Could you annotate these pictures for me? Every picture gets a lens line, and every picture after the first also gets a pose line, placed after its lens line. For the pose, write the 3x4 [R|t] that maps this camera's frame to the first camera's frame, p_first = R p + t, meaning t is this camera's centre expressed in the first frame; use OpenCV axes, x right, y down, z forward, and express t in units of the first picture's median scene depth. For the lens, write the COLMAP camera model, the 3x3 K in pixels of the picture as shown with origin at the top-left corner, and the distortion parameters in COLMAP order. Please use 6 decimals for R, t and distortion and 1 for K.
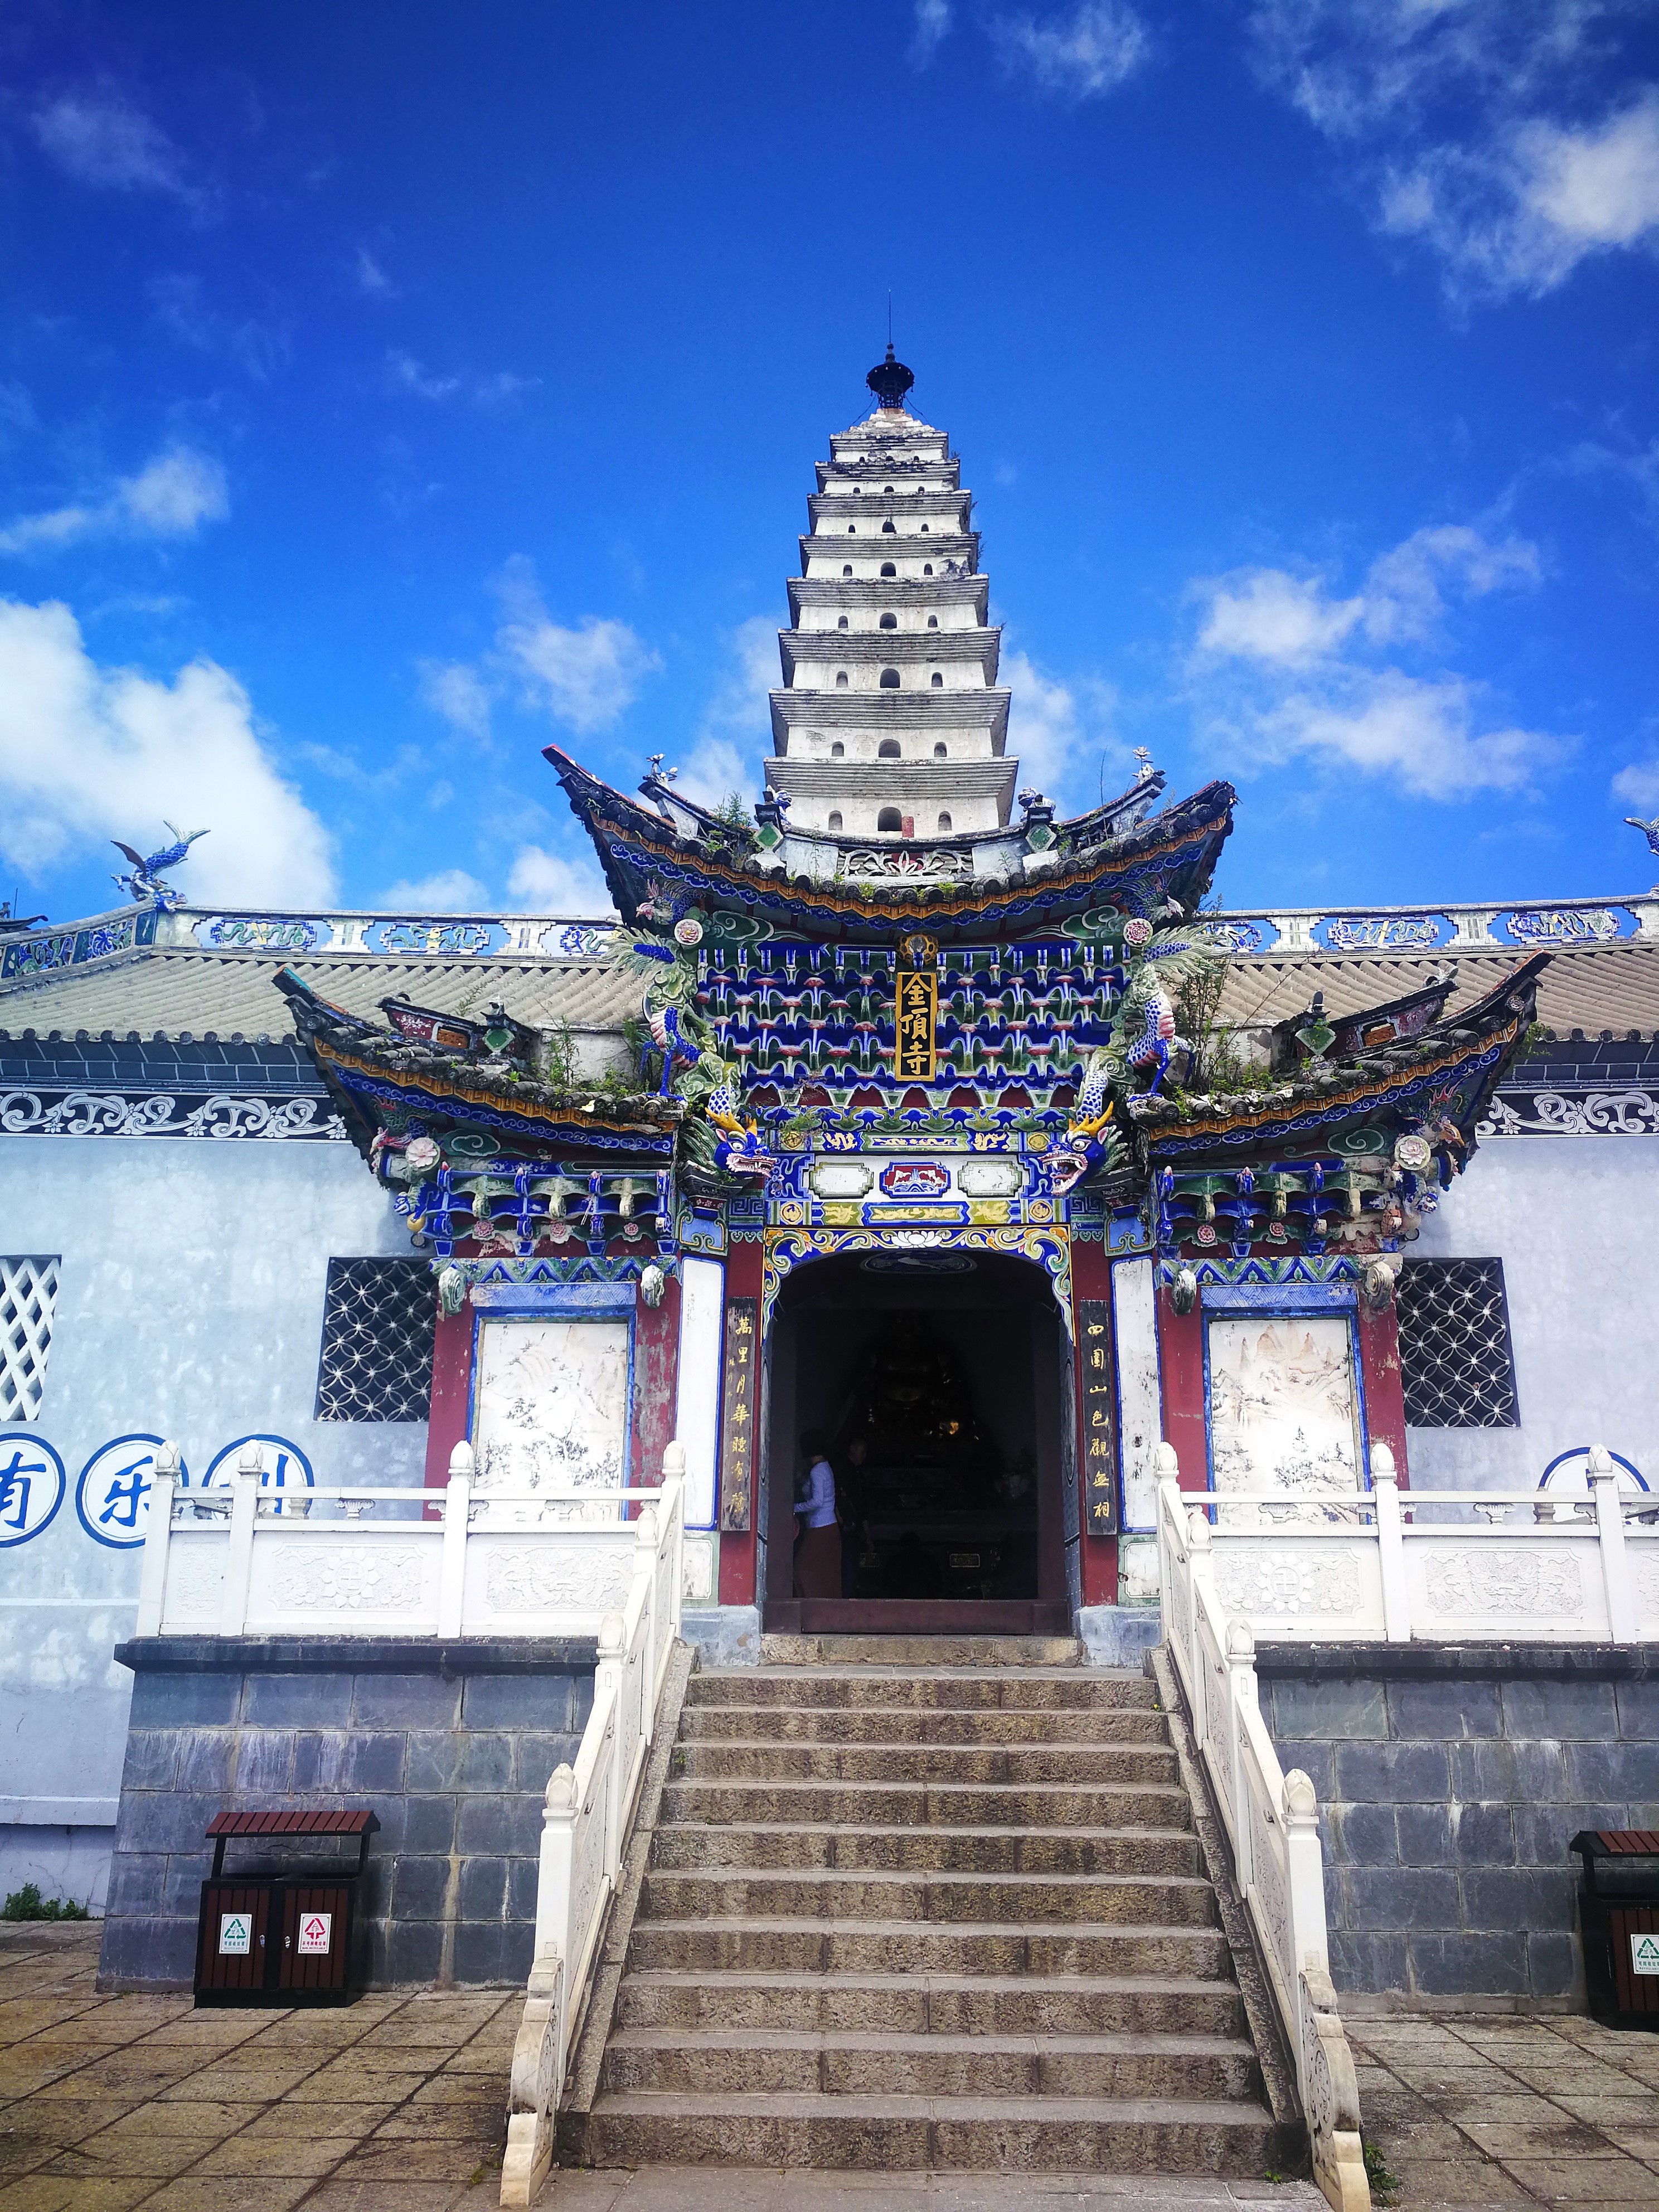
lens RADIAL K [[1782.8, 0, 837.8], [0, 1782.8, 1087.7], [0, 0, 1]] dist [0.004786, -0.038942]
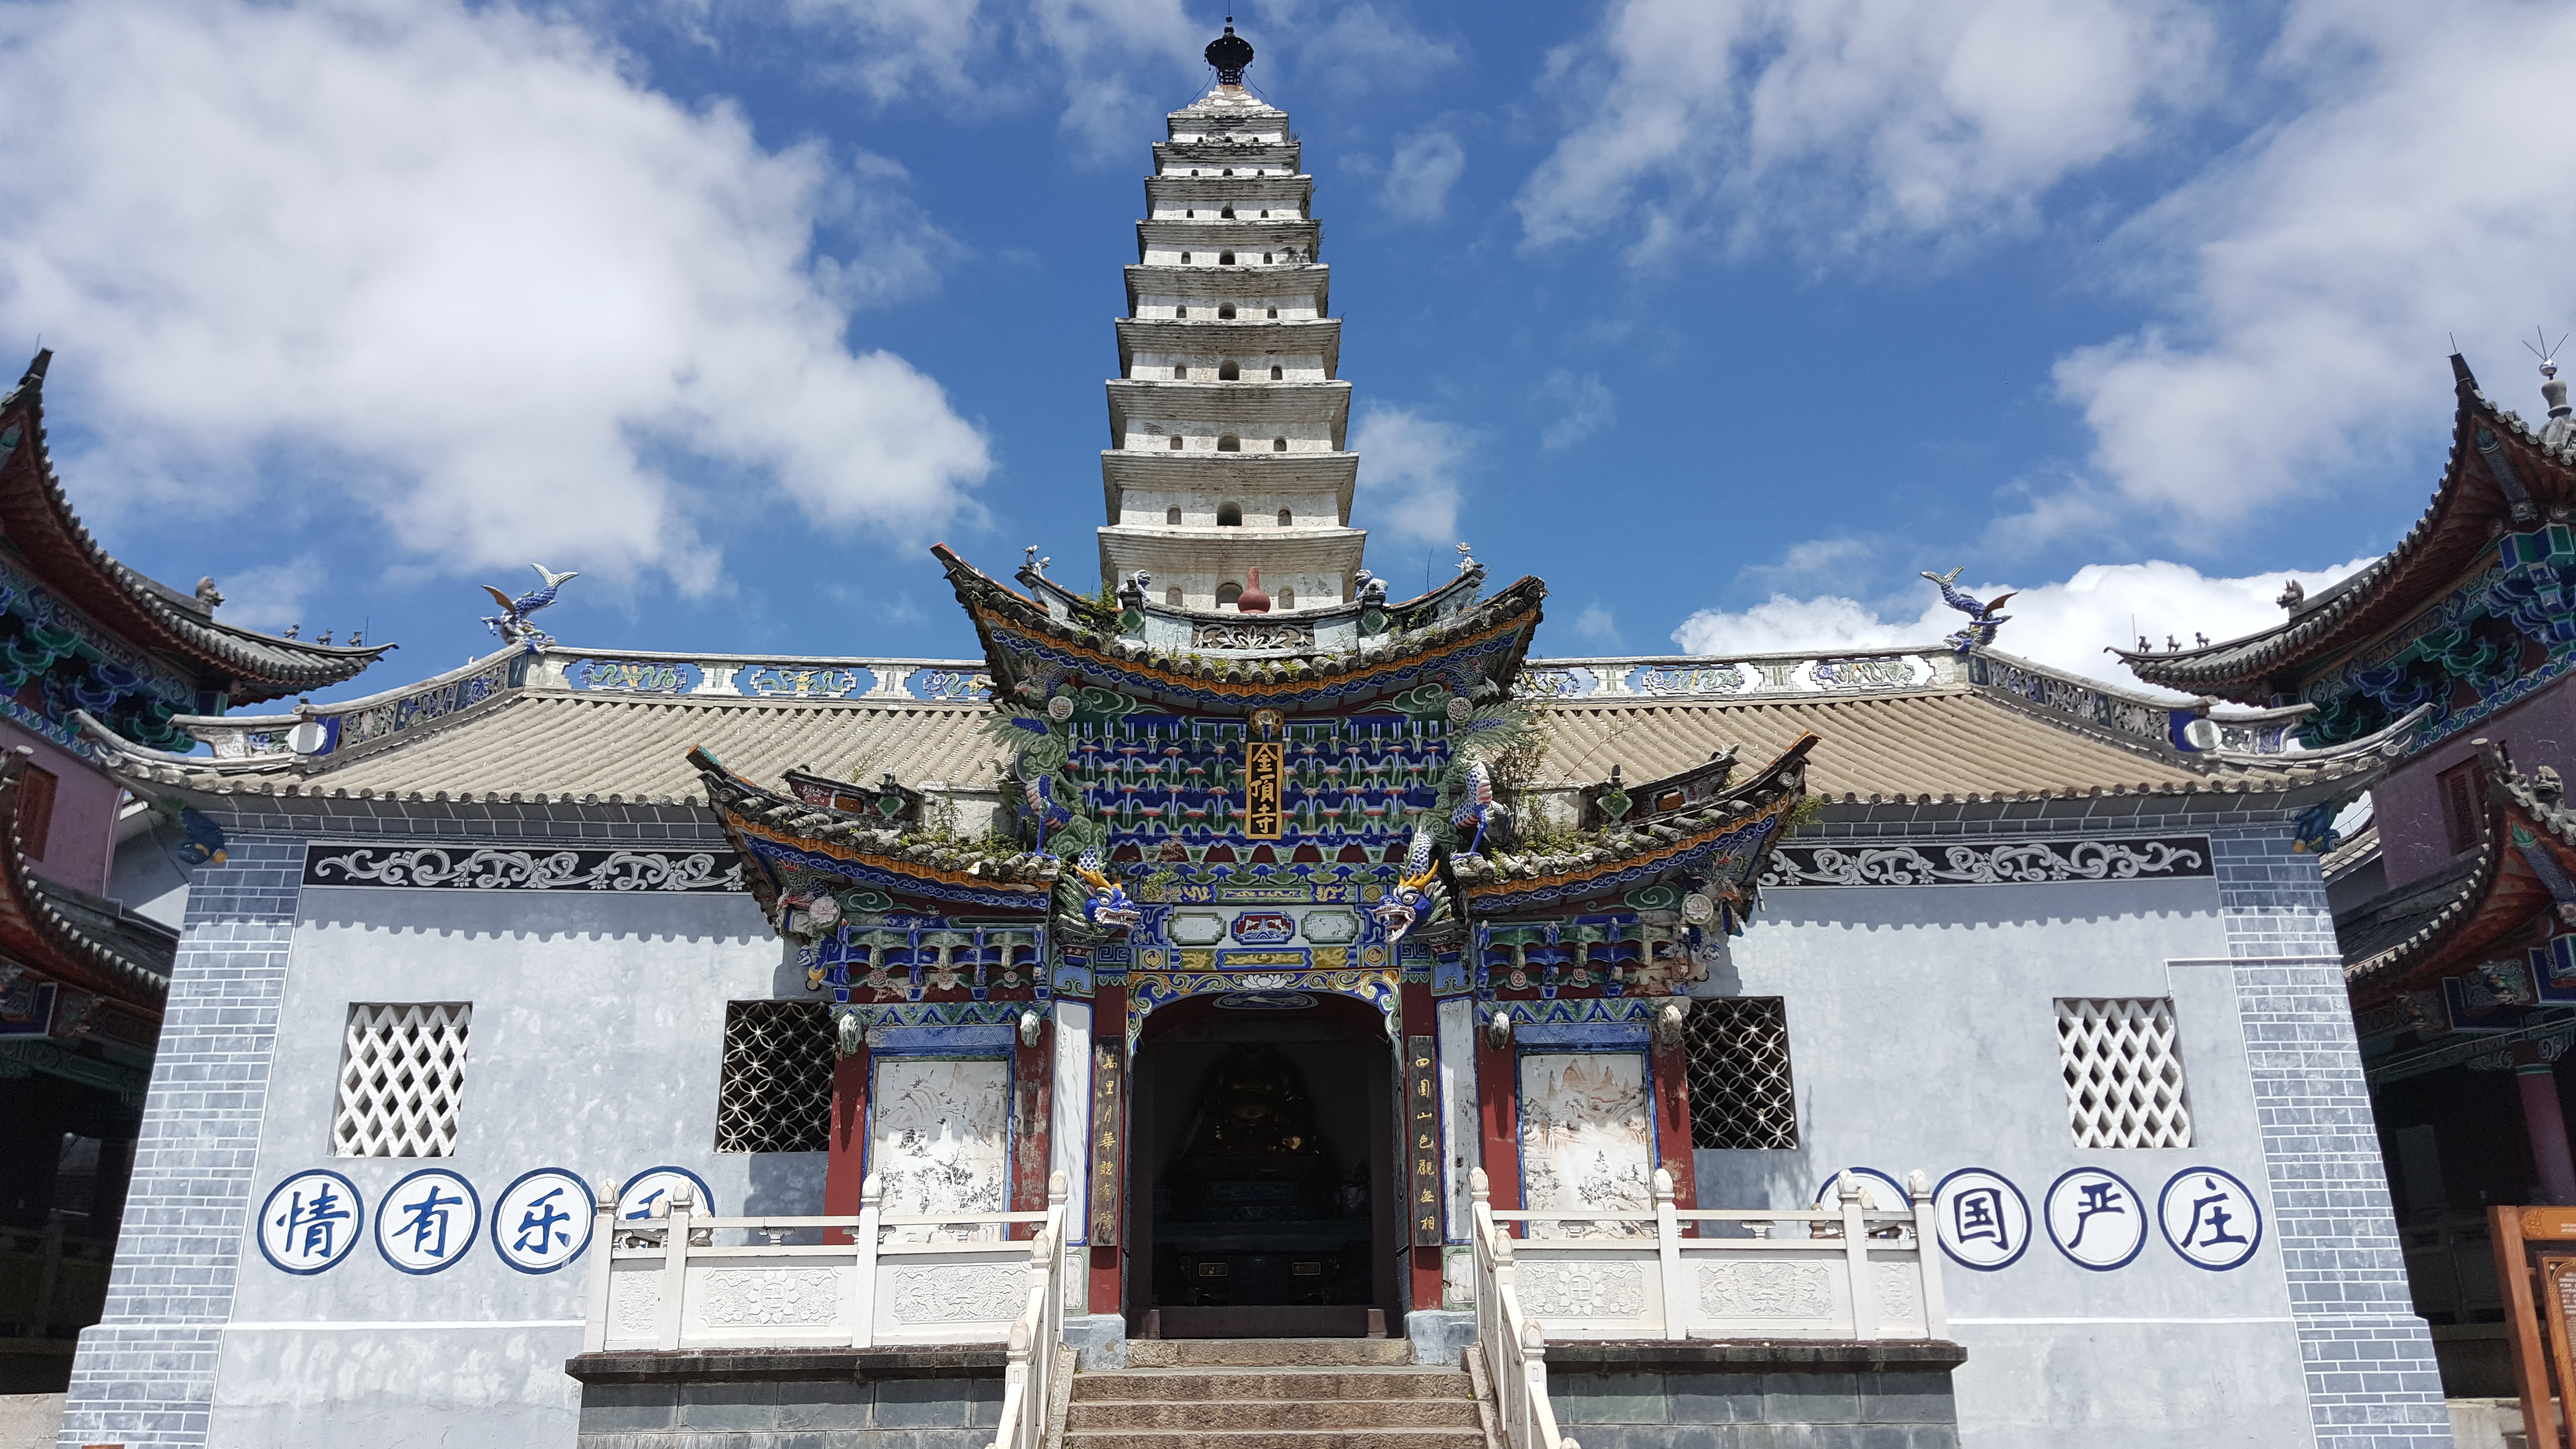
lens RADIAL K [[1877.2, 0, 1259.9], [0, 1877.2, 758.4], [0, 0, 1]] dist [0.102867, -0.126470]
pose [[0.998860, 0.000474, 0.047743, -0.015020], [-0.000323, 0.999995, -0.003173, -0.051329], [-0.047744, 0.003154, 0.998855, -0.180695]]
